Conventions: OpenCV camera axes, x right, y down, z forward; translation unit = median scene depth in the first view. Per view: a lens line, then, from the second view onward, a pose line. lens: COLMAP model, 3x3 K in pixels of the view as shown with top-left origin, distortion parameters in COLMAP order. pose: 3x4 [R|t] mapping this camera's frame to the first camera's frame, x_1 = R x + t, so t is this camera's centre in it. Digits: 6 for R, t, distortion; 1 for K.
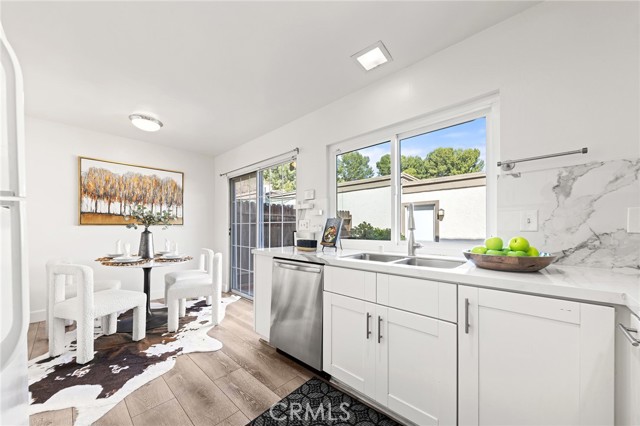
lens RADIAL K [[225.6, 0, 328.9], [0, 225.6, 228.4], [0, 0, 1]] dist [0.009548, -0.000667]
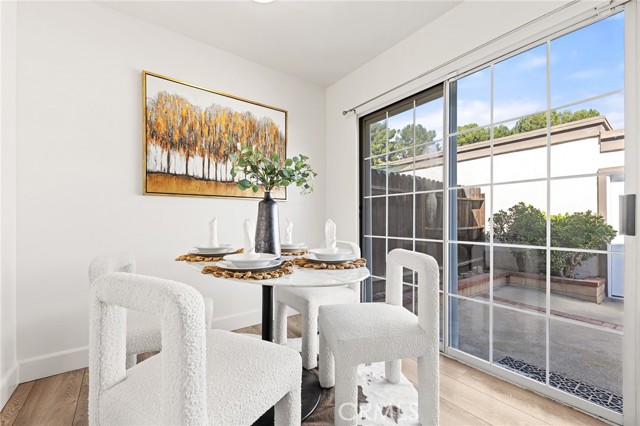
lens RADIAL K [[272.5, 0, 331.0], [0, 272.5, 220.5], [0, 0, 1]] dist [0.015220, 0.000058]
pose [[0.978797, -0.002285, -0.204821, -0.469529], [0.002074, 0.999997, -0.001248, 0.047362], [0.204824, 0.000797, 0.978799, 0.401192]]
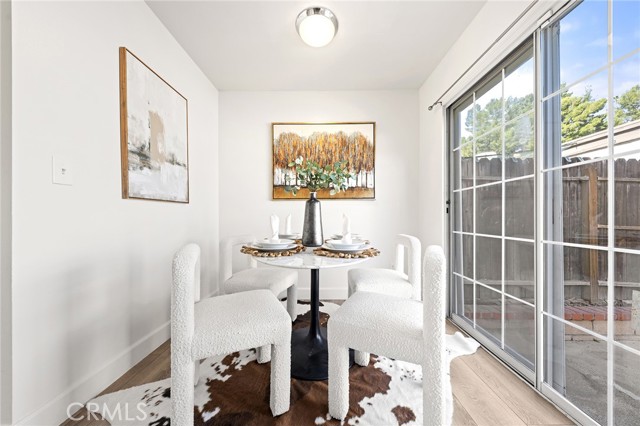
lens RADIAL K [[225.6, 0, 317.9], [0, 225.6, 217.2], [0, 0, 1]] dist [0.009548, -0.000667]
pose [[0.642751, -0.006668, -0.766046, -0.283031], [0.005087, 0.999977, -0.004436, 0.052302], [0.766058, -0.001046, 0.642770, 0.524453]]
